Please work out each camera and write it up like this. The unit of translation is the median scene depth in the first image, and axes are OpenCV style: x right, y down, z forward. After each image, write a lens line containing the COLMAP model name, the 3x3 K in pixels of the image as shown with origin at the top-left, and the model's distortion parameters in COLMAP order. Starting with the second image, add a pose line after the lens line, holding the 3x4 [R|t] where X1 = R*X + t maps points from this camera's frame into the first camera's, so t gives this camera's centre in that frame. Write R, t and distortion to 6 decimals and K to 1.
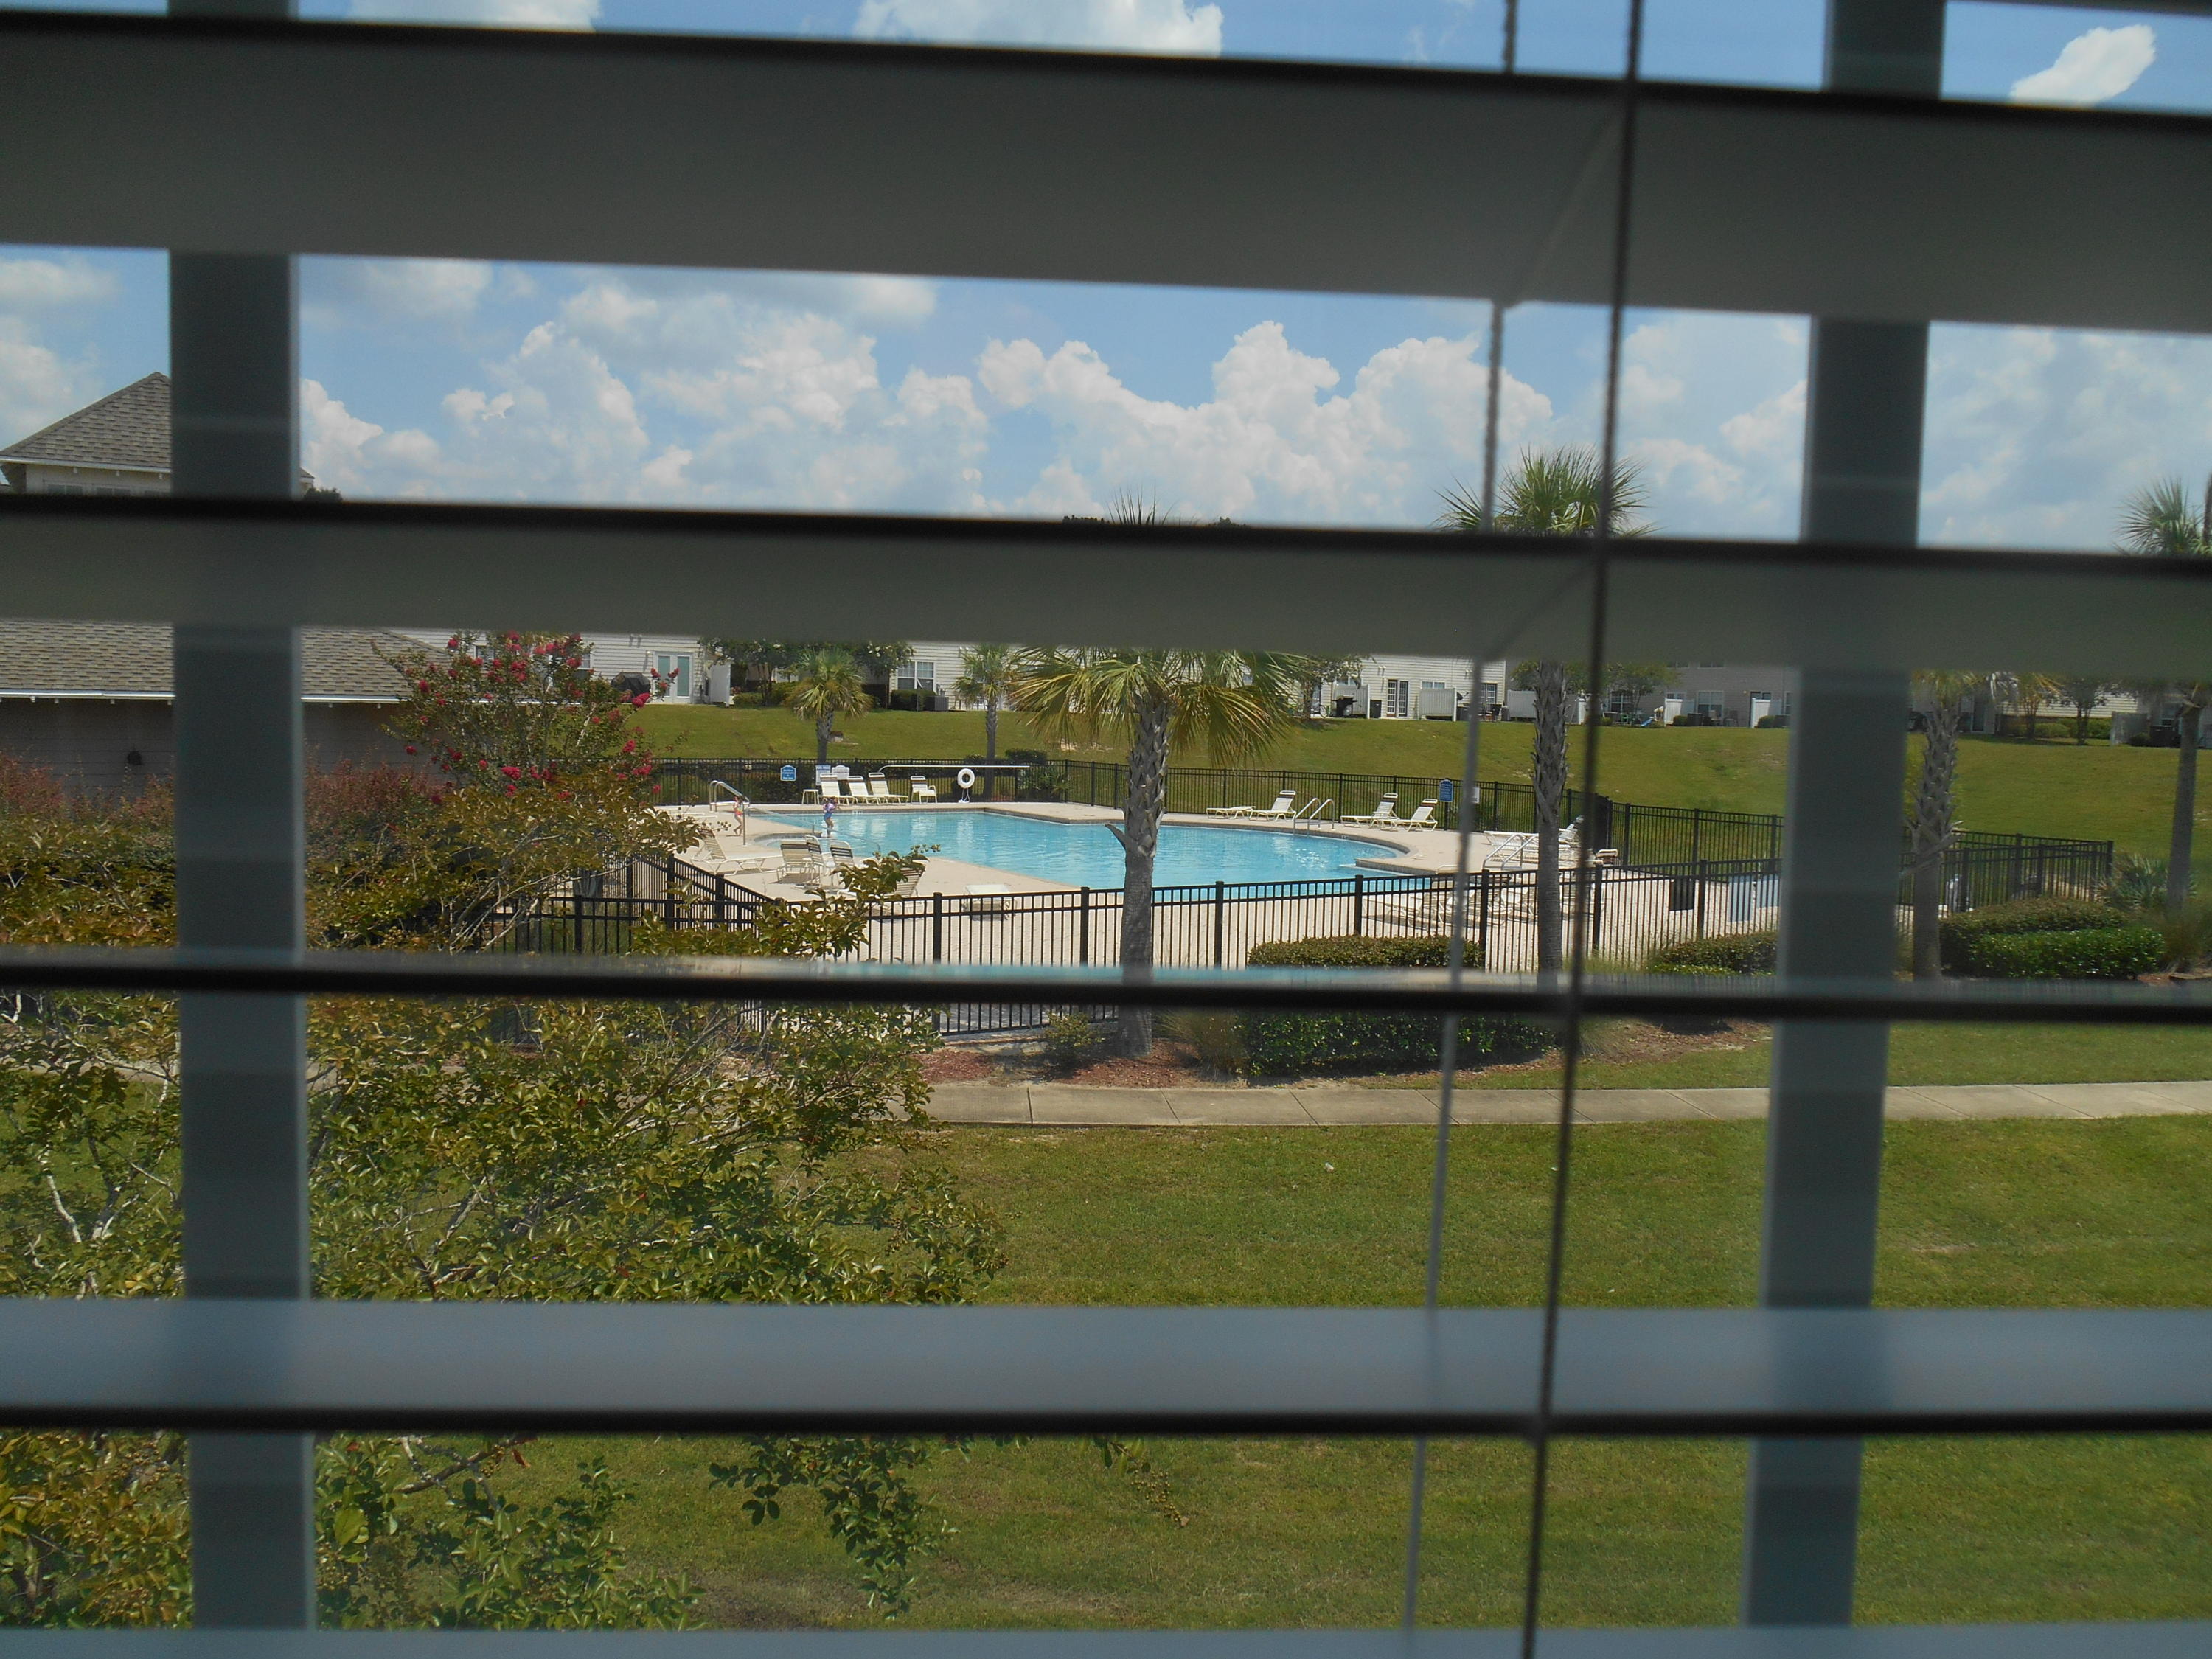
lens RADIAL K [[1713.8, 0, 1117.0], [0, 1713.8, 869.4], [0, 0, 1]] dist [-0.004763, 0.002812]
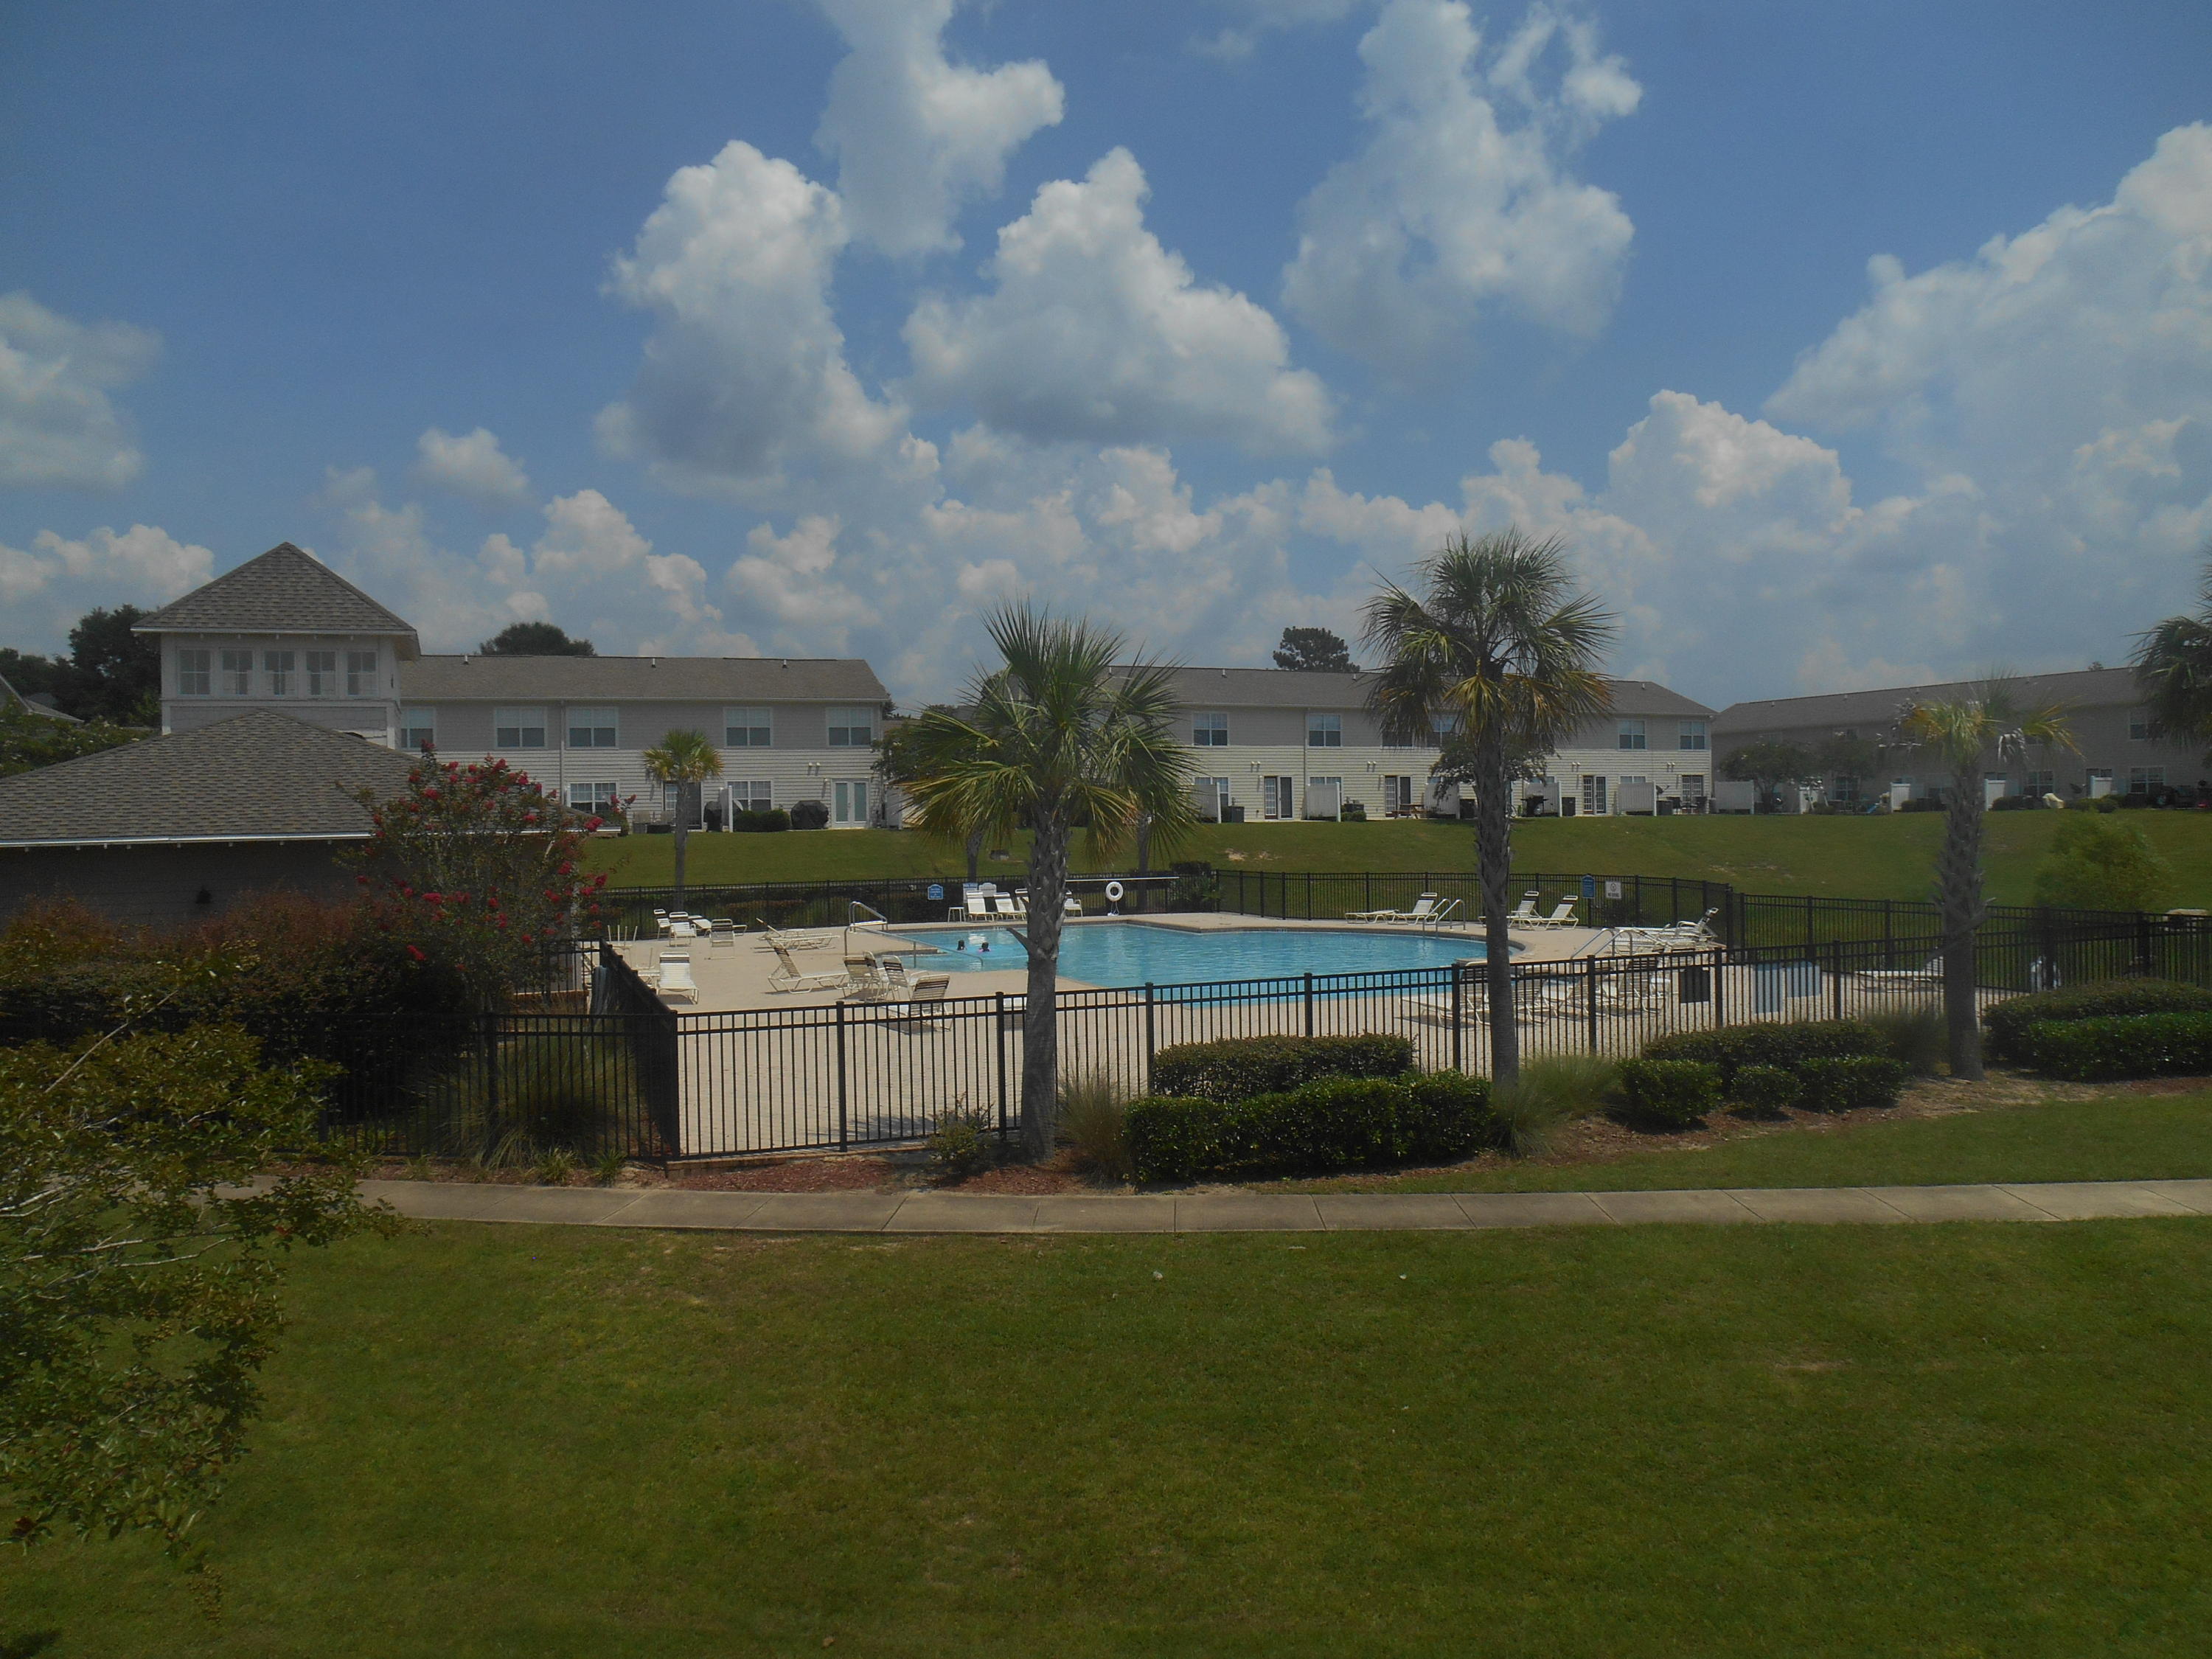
lens RADIAL K [[1713.8, 0, 1117.0], [0, 1713.8, 869.4], [0, 0, 1]] dist [-0.004763, 0.002812]
pose [[0.988453, -0.035685, -0.147268, 0.127177], [0.025803, 0.997319, -0.068471, 0.005935], [0.149317, 0.063881, 0.986724, 0.016586]]
